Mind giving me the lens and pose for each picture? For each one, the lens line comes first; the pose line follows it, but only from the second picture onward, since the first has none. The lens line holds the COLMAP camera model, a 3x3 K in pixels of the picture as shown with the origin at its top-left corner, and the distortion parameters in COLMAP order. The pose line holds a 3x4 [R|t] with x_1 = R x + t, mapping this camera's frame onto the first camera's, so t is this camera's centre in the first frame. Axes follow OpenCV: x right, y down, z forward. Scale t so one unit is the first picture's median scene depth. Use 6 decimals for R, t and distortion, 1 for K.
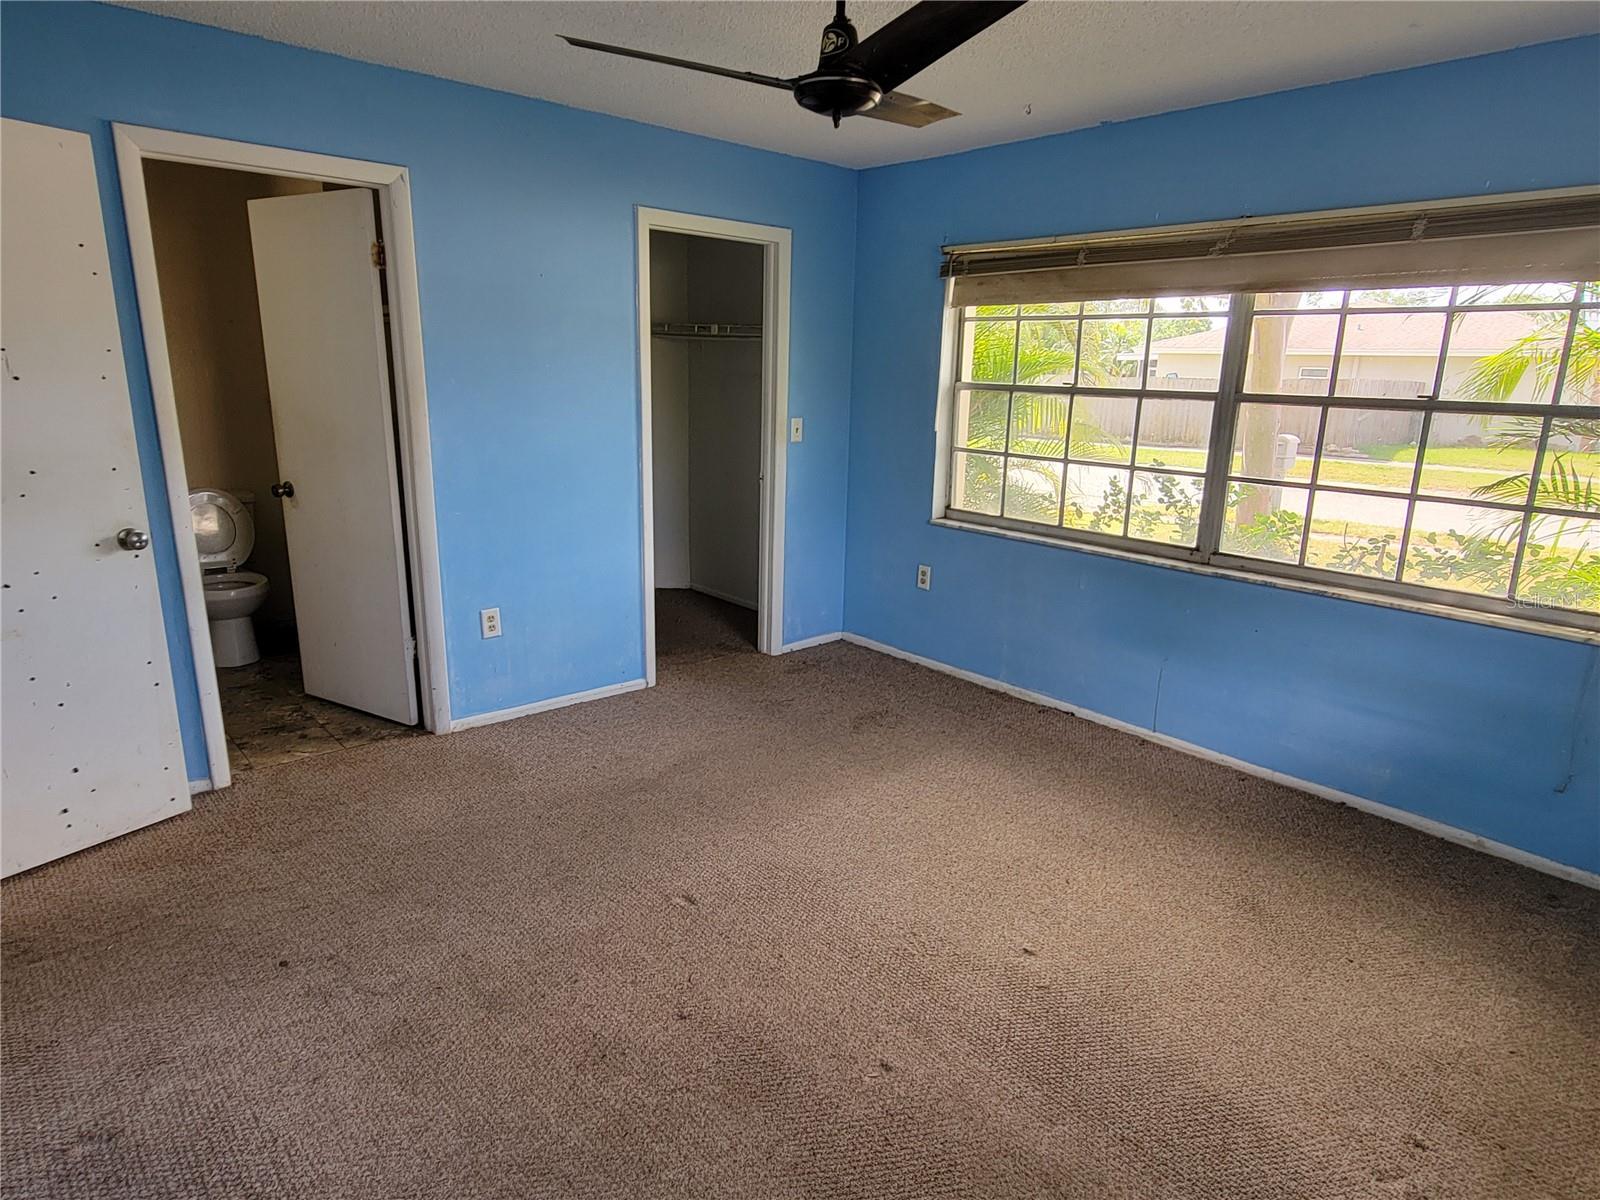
lens RADIAL K [[906.5, 0, 800.0], [0, 906.5, 600.0], [0, 0, 1]] dist [0.002379, -0.000554]
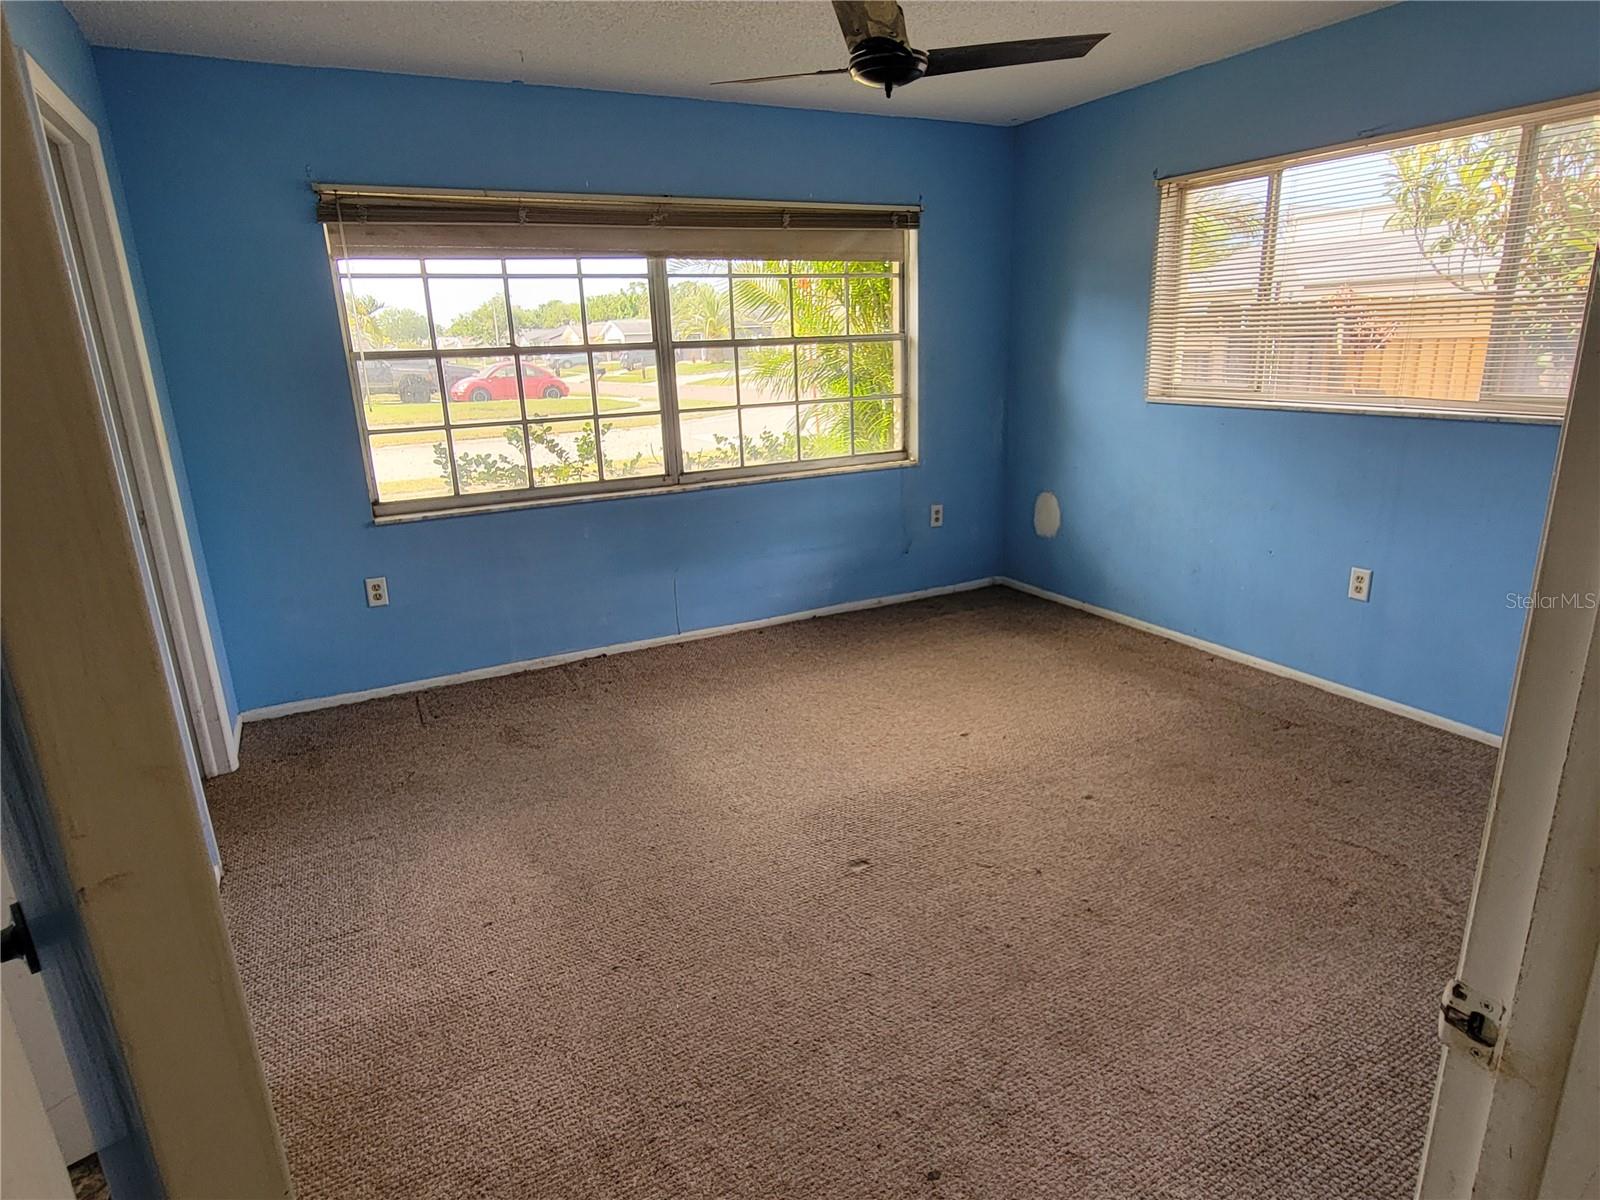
lens RADIAL K [[926.9, 0, 800.0], [0, 926.9, 600.0], [0, 0, 1]] dist [0.004116, -0.000752]
pose [[0.258936, -0.297299, 0.919002, -0.690359], [0.280272, 0.933643, 0.223067, -0.125501], [-0.924338, 0.199811, 0.325078, 0.475111]]
